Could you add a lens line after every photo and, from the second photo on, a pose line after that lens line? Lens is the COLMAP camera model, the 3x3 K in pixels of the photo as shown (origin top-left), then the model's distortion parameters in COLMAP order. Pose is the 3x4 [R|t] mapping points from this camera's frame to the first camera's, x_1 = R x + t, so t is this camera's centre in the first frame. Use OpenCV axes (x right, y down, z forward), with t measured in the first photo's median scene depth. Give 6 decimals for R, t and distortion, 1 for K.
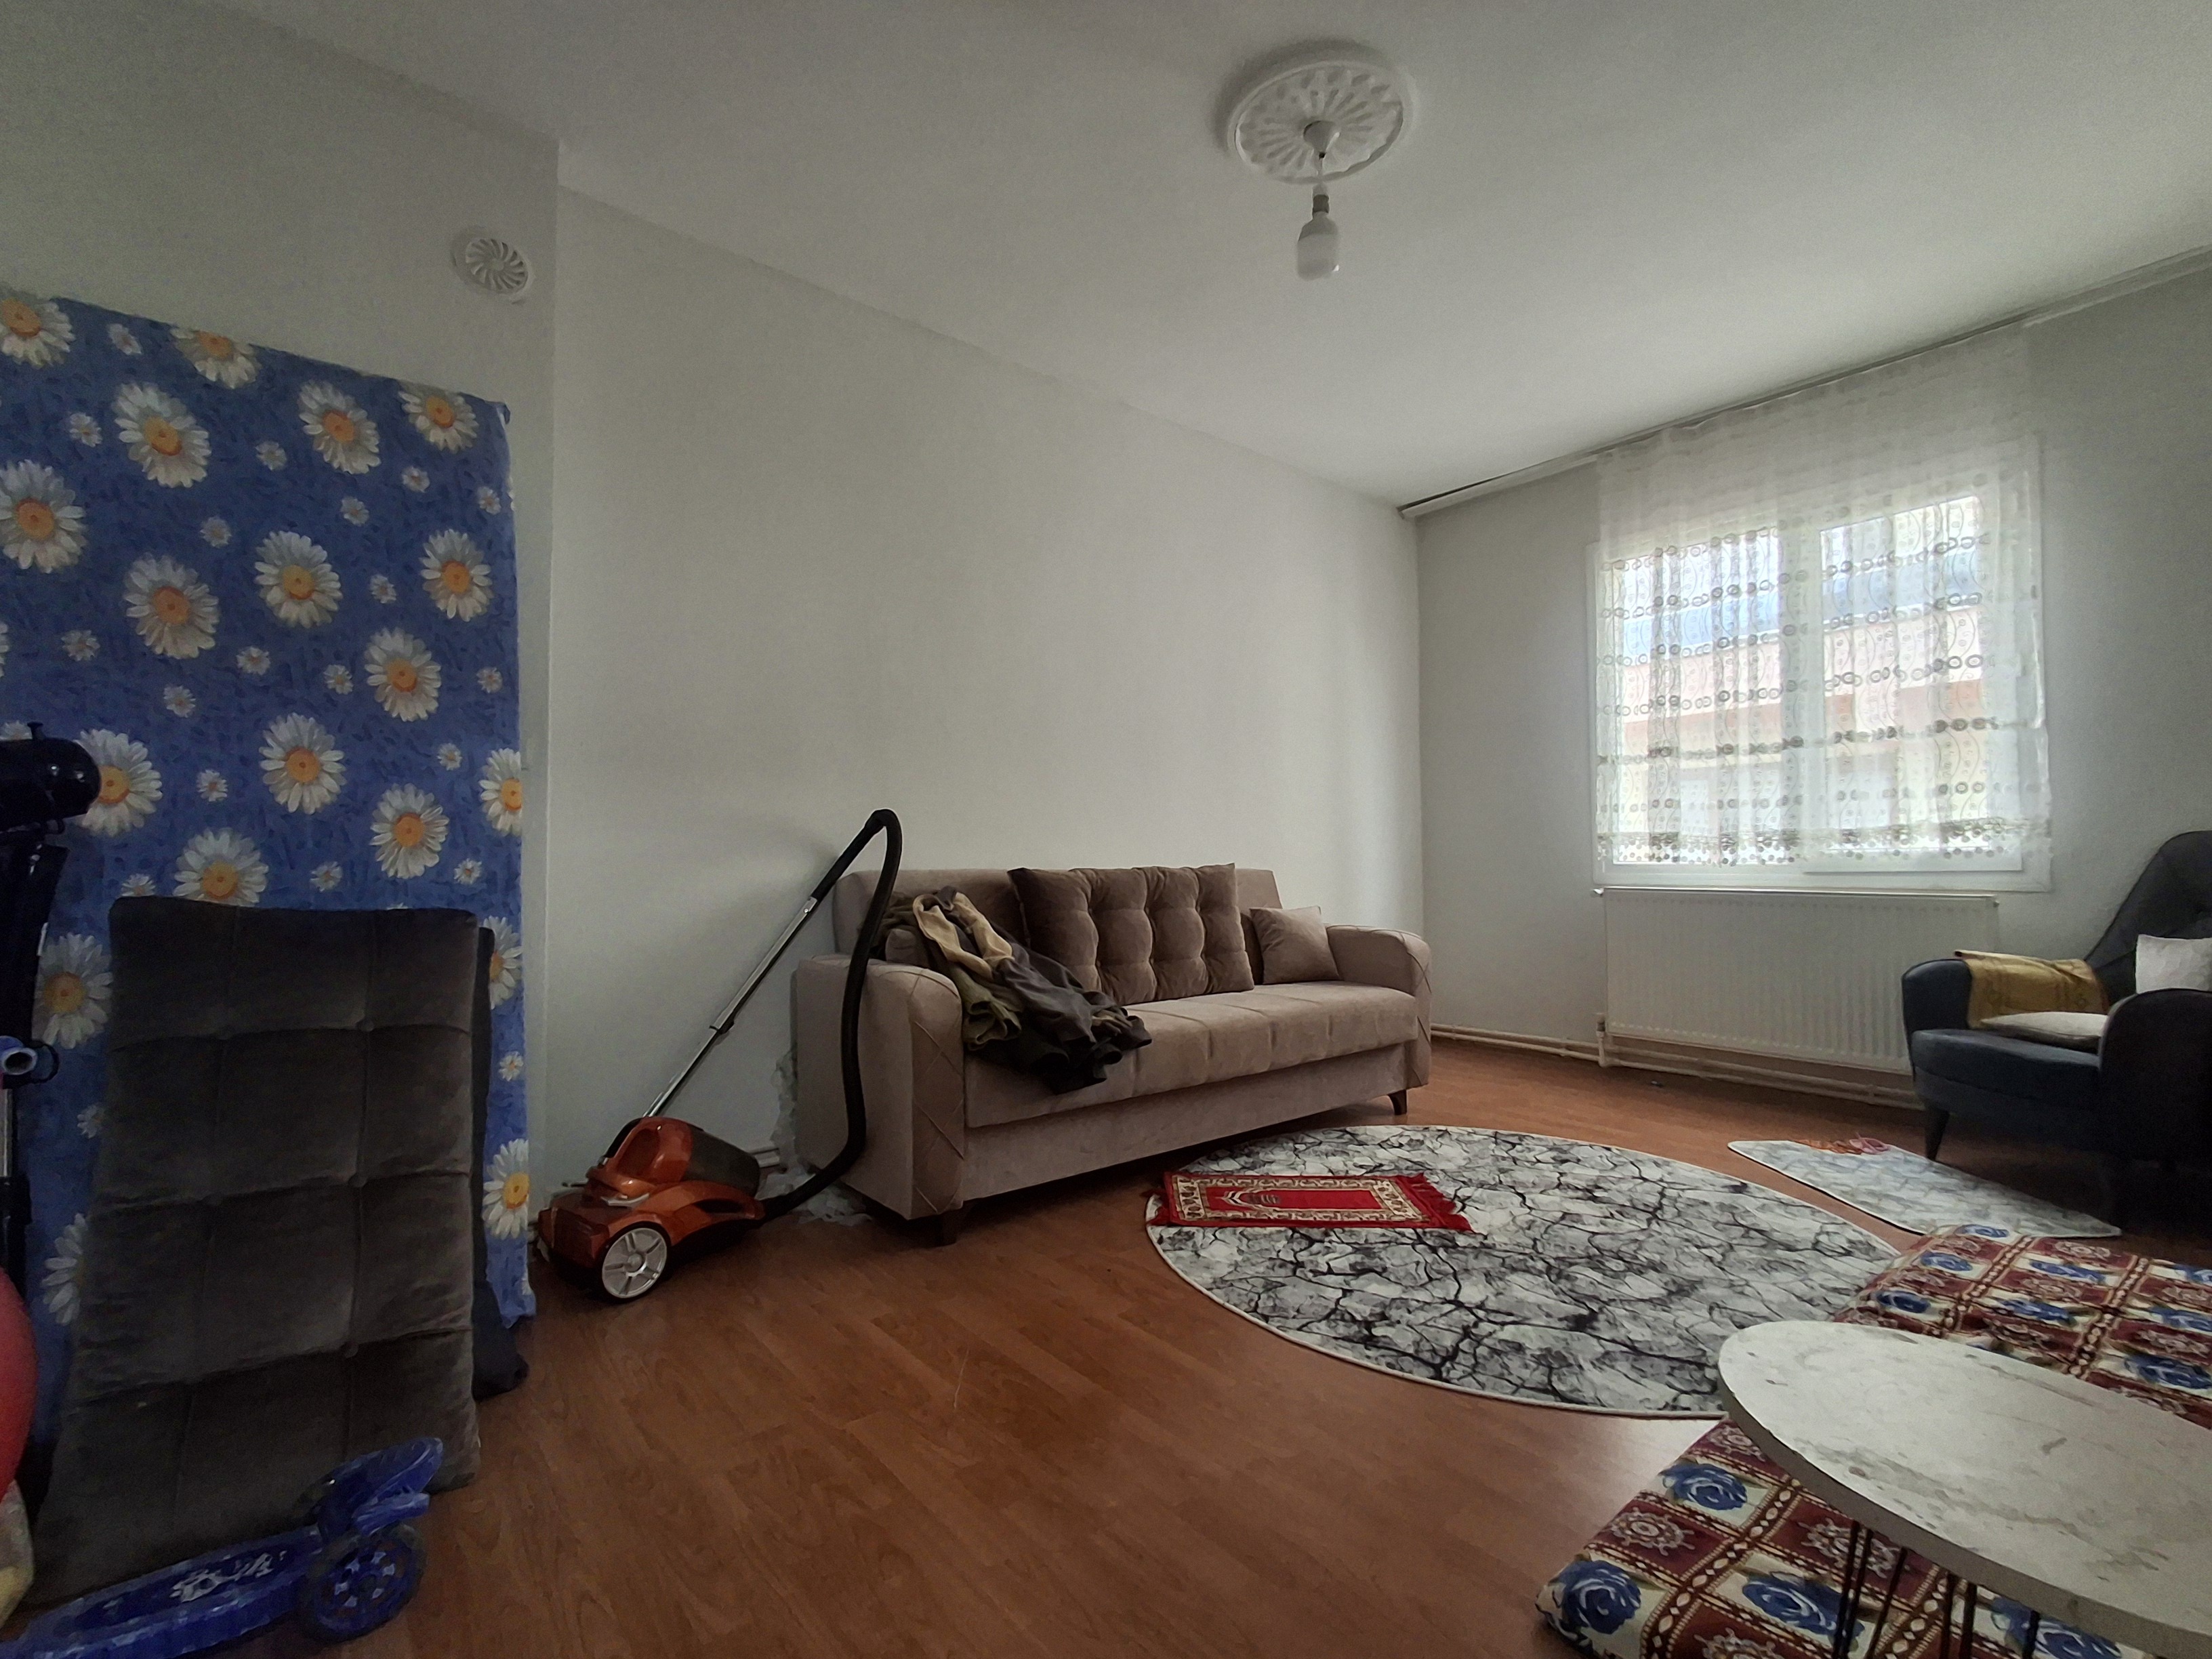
lens RADIAL K [[1003.7, 0, 1113.1], [0, 1003.7, 860.8], [0, 0, 1]] dist [0.008260, -0.004246]
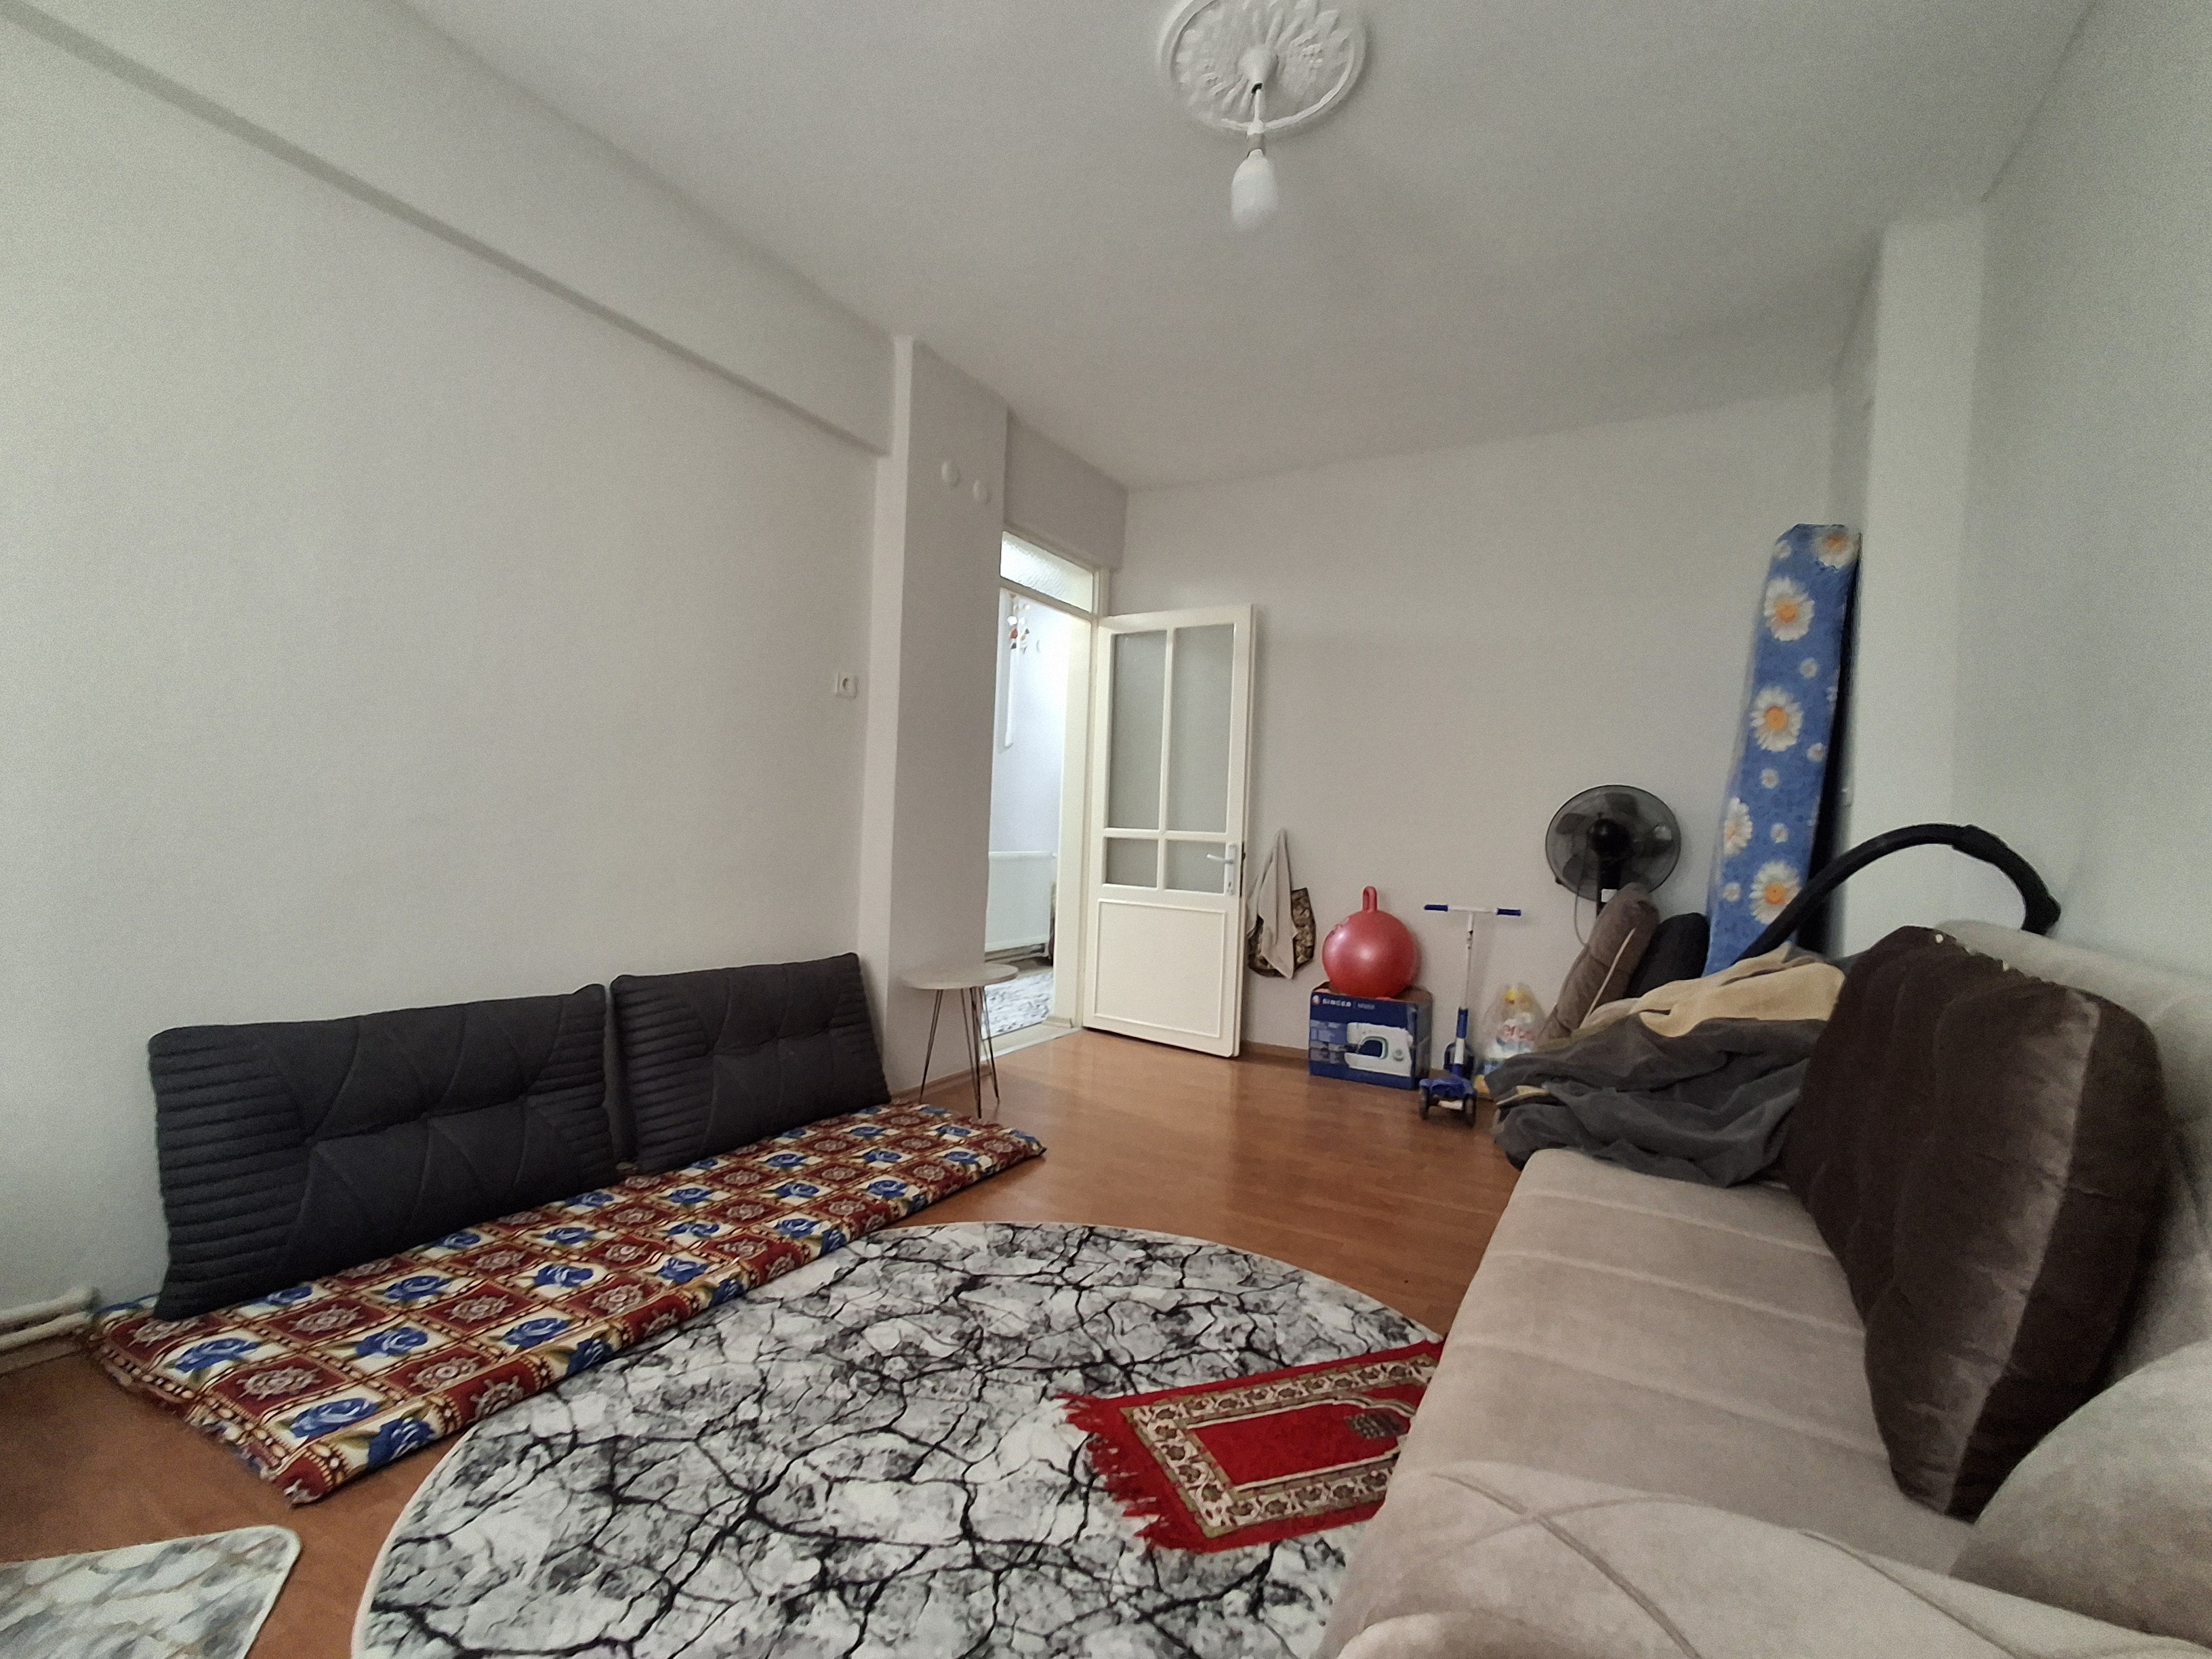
lens RADIAL K [[1003.7, 0, 1117.1], [0, 1003.7, 843.4], [0, 0, 1]] dist [0.008260, -0.004246]
pose [[-0.929234, -0.025748, -0.368594, 0.598467], [-0.038287, 0.998909, 0.026745, -0.042160], [0.367503, 0.038965, -0.929206, 1.676449]]
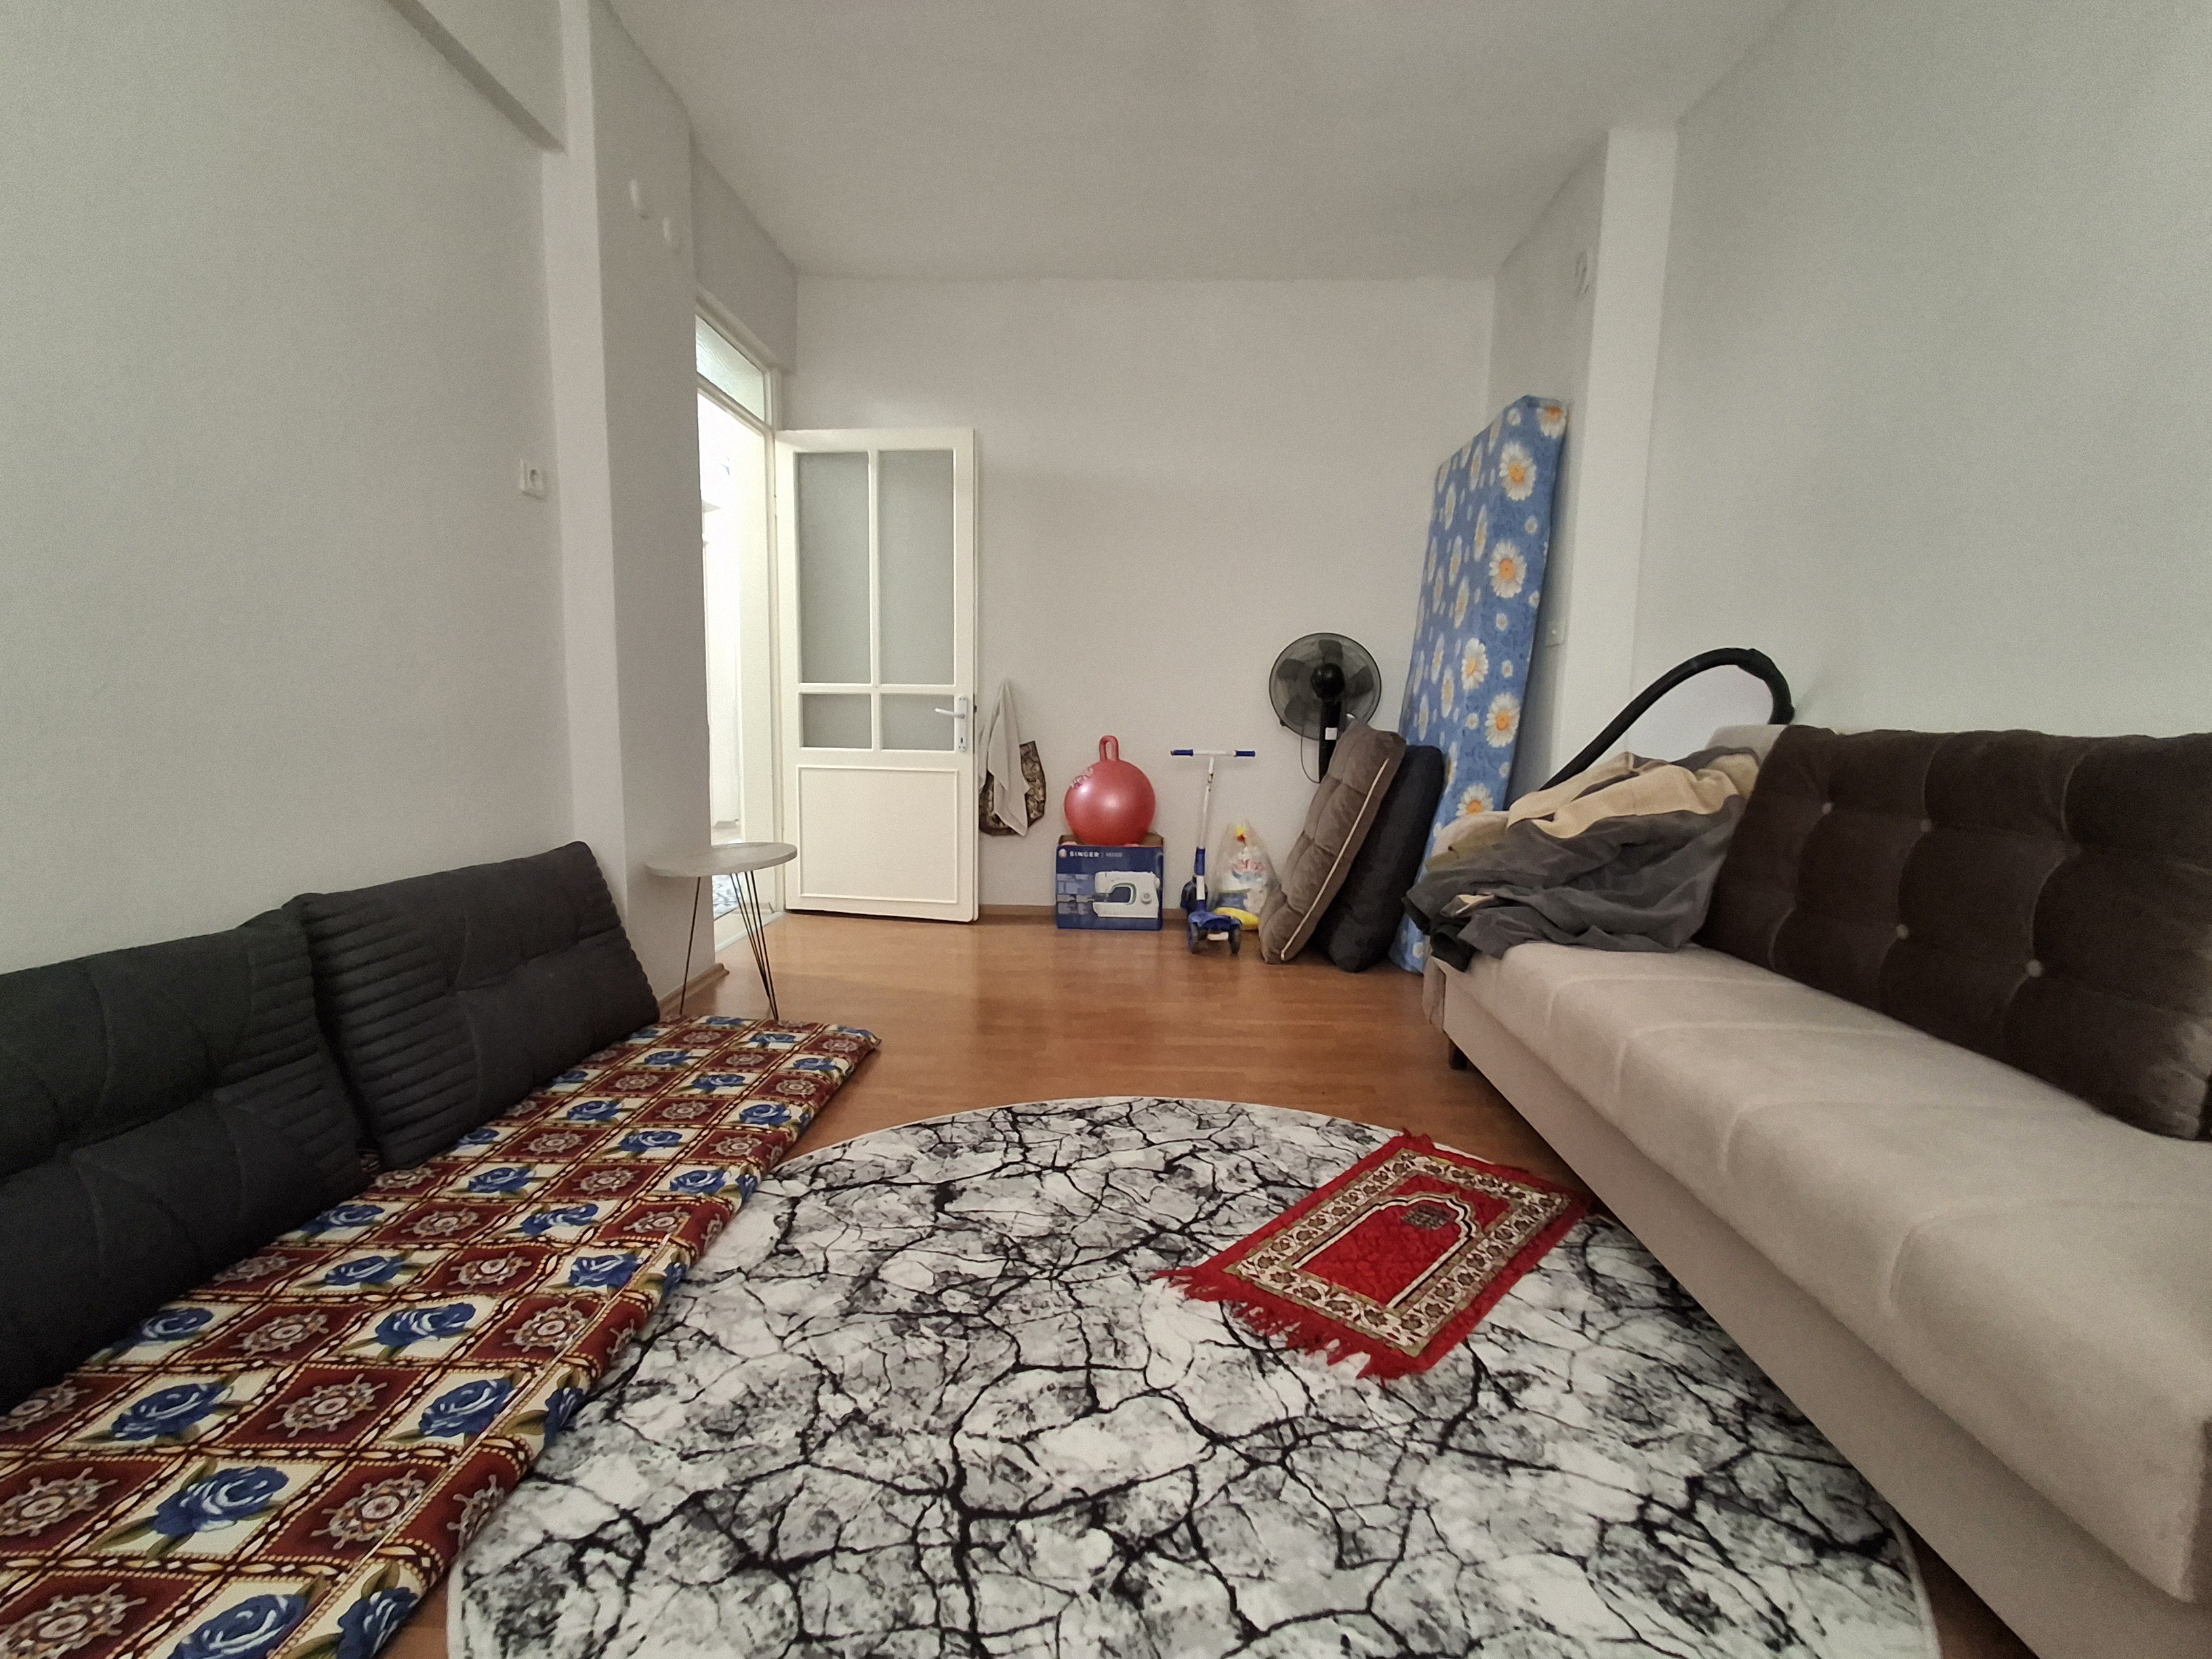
lens RADIAL K [[1003.7, 0, 1117.2], [0, 1003.7, 838.5], [0, 0, 1]] dist [0.008260, -0.004246]
pose [[-0.655328, 0.089642, -0.750007, 0.845334], [-0.019395, 0.990609, 0.135345, 0.000647], [0.755096, 0.103242, -0.647435, 1.386157]]
